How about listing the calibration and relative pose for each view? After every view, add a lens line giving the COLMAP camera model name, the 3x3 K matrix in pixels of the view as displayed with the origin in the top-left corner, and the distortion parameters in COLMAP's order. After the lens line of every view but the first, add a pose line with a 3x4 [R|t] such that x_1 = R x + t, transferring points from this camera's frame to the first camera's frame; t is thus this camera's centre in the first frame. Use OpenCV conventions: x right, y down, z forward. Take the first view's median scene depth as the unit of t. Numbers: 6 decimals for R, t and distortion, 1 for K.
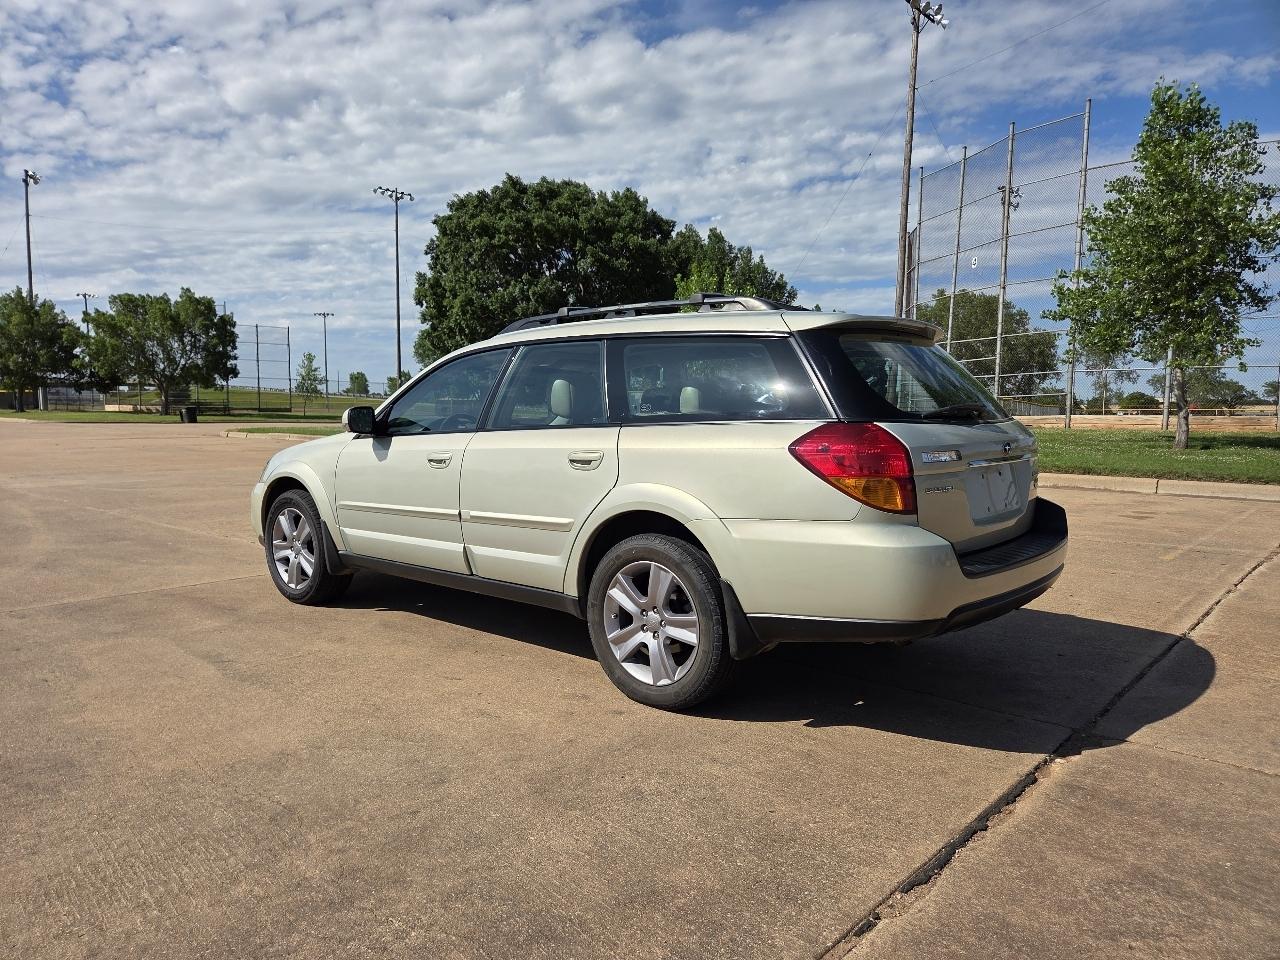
lens RADIAL K [[866.7, 0, 632.8], [0, 866.7, 488.6], [0, 0, 1]] dist [0.059178, -0.052161]
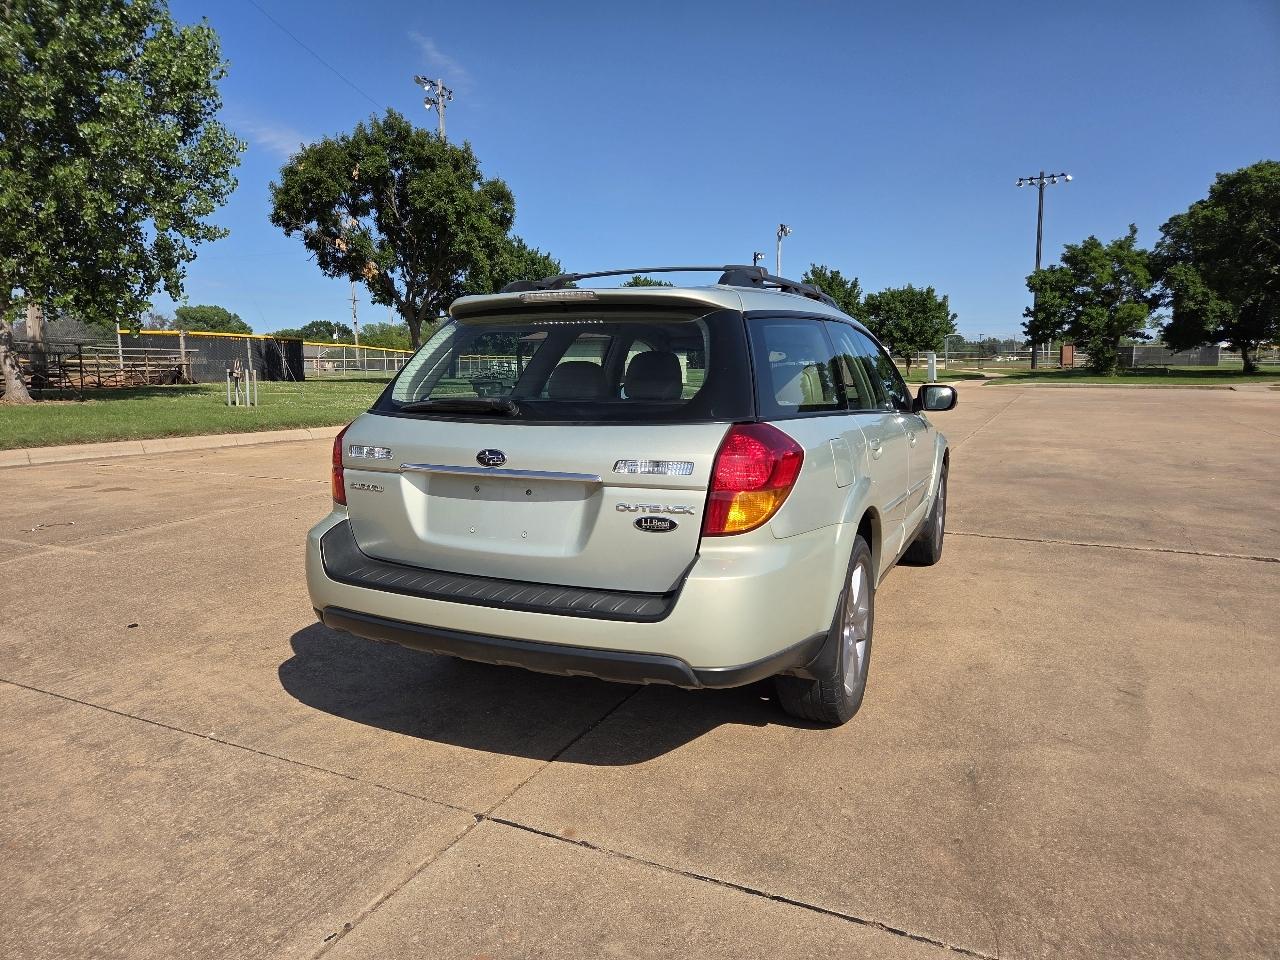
lens RADIAL K [[862.5, 0, 642.2], [0, 862.5, 490.9], [0, 0, 1]] dist [0.065333, -0.057601]
pose [[-0.283792, -0.142587, 0.948225, -0.991410], [0.087535, 0.980901, 0.173699, -0.165094], [-0.954882, 0.132297, -0.265890, 1.469734]]
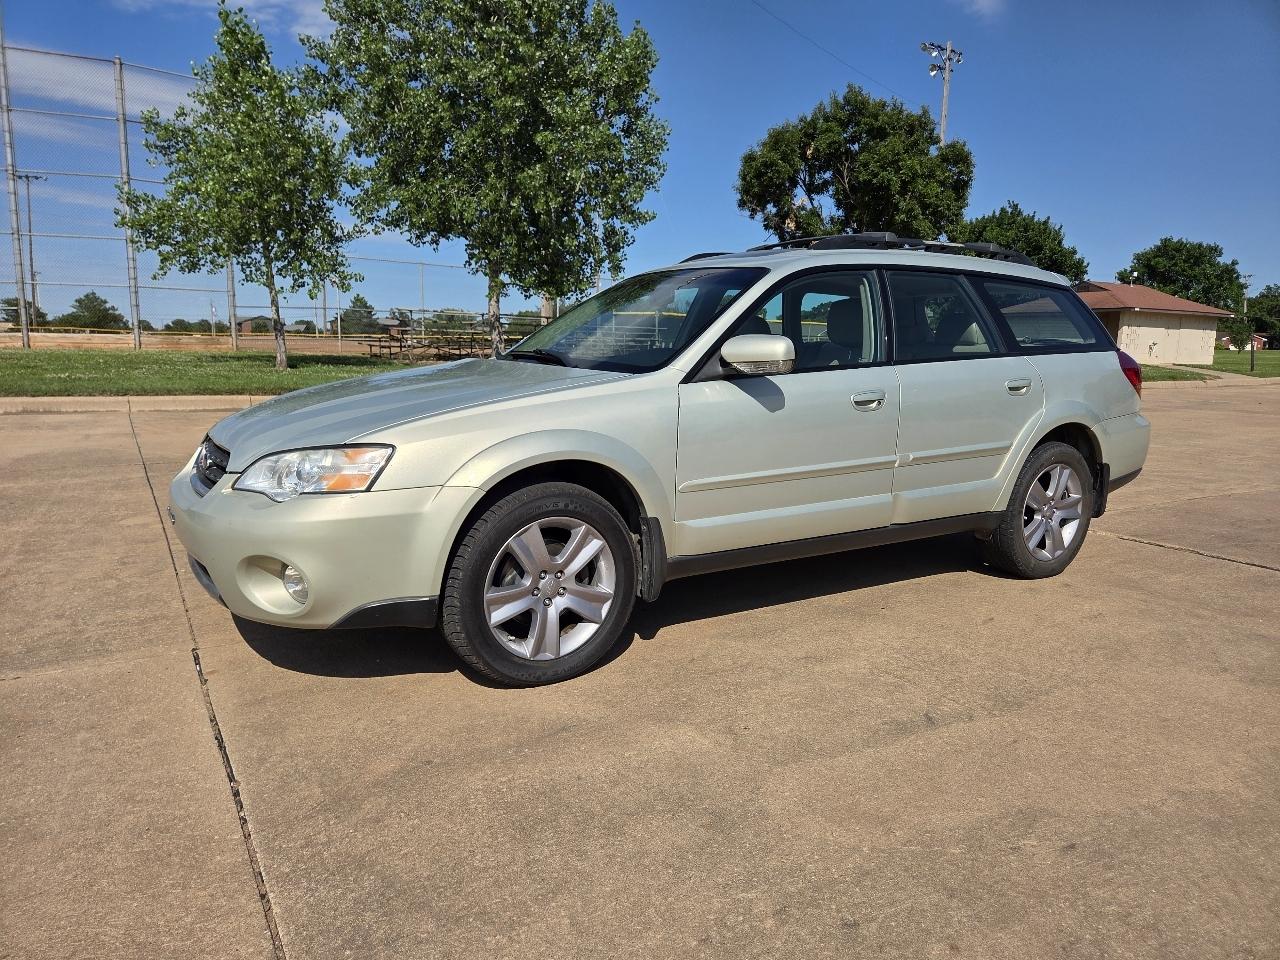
lens RADIAL K [[866.7, 0, 628.9], [0, 866.7, 483.1], [0, 0, 1]] dist [0.059178, -0.052161]
pose [[0.291467, -0.154795, 0.943973, -1.010094], [0.072694, 0.987551, 0.139495, -0.080602], [-0.953815, 0.027963, 0.299091, 0.901224]]
